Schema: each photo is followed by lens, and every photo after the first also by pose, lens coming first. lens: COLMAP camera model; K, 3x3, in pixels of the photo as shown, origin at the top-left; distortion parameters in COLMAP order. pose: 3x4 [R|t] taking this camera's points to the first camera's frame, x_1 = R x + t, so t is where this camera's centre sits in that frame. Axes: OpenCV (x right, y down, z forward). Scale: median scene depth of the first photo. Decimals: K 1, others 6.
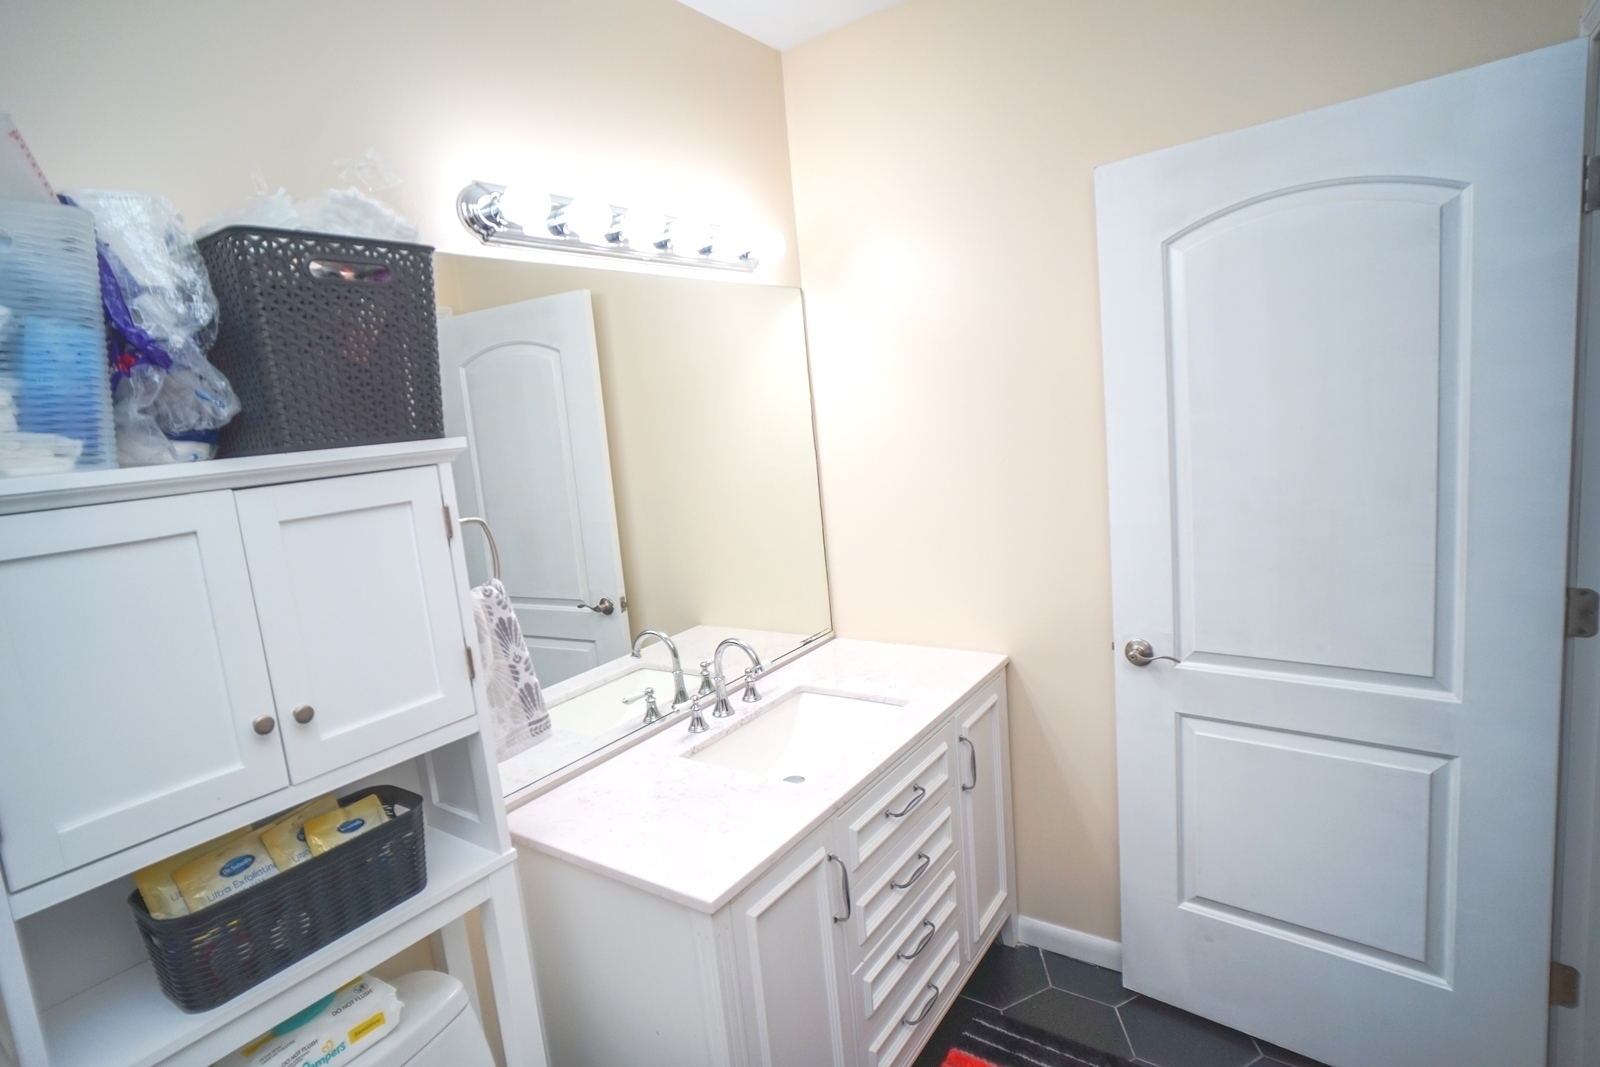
lens RADIAL K [[821.5, 0, 800.0], [0, 821.5, 533.5], [0, 0, 1]] dist [-0.053761, 0.030301]
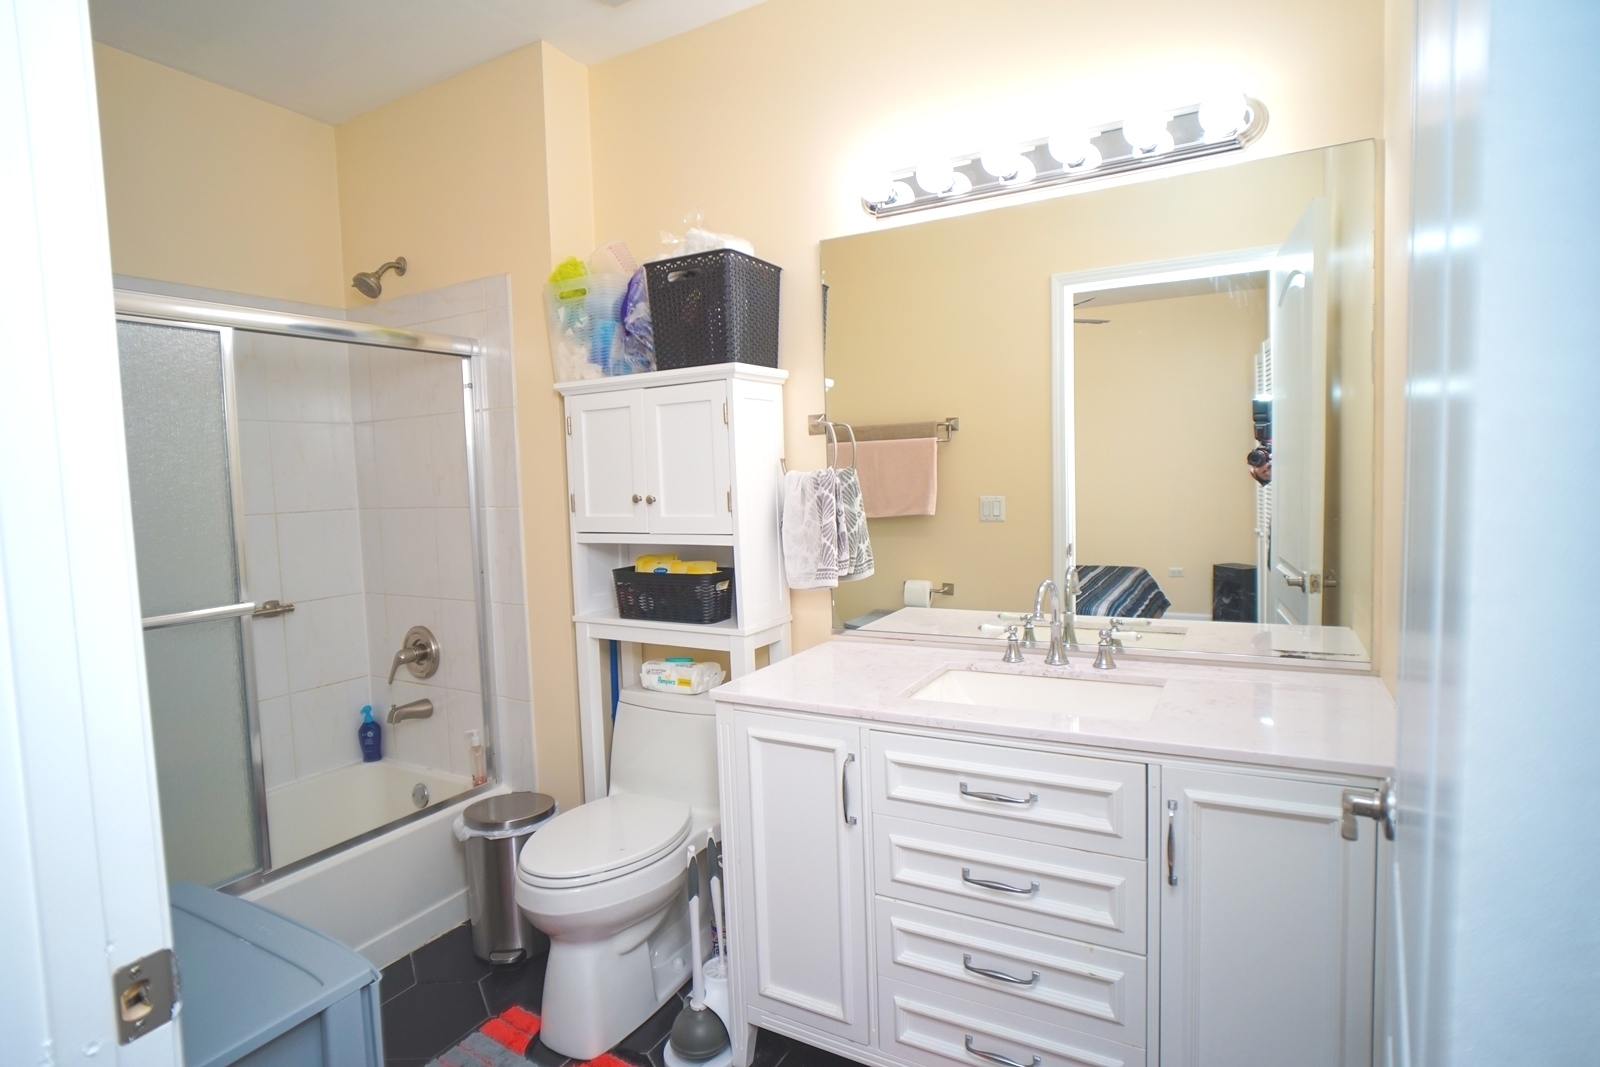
lens RADIAL K [[821.5, 0, 800.0], [0, 821.5, 533.5], [0, 0, 1]] dist [-0.053761, 0.030301]
pose [[0.095452, 0.155400, -0.983229, 1.401953], [-0.125088, 0.981782, 0.143028, -0.035086], [0.987543, 0.109338, 0.113152, 1.082937]]
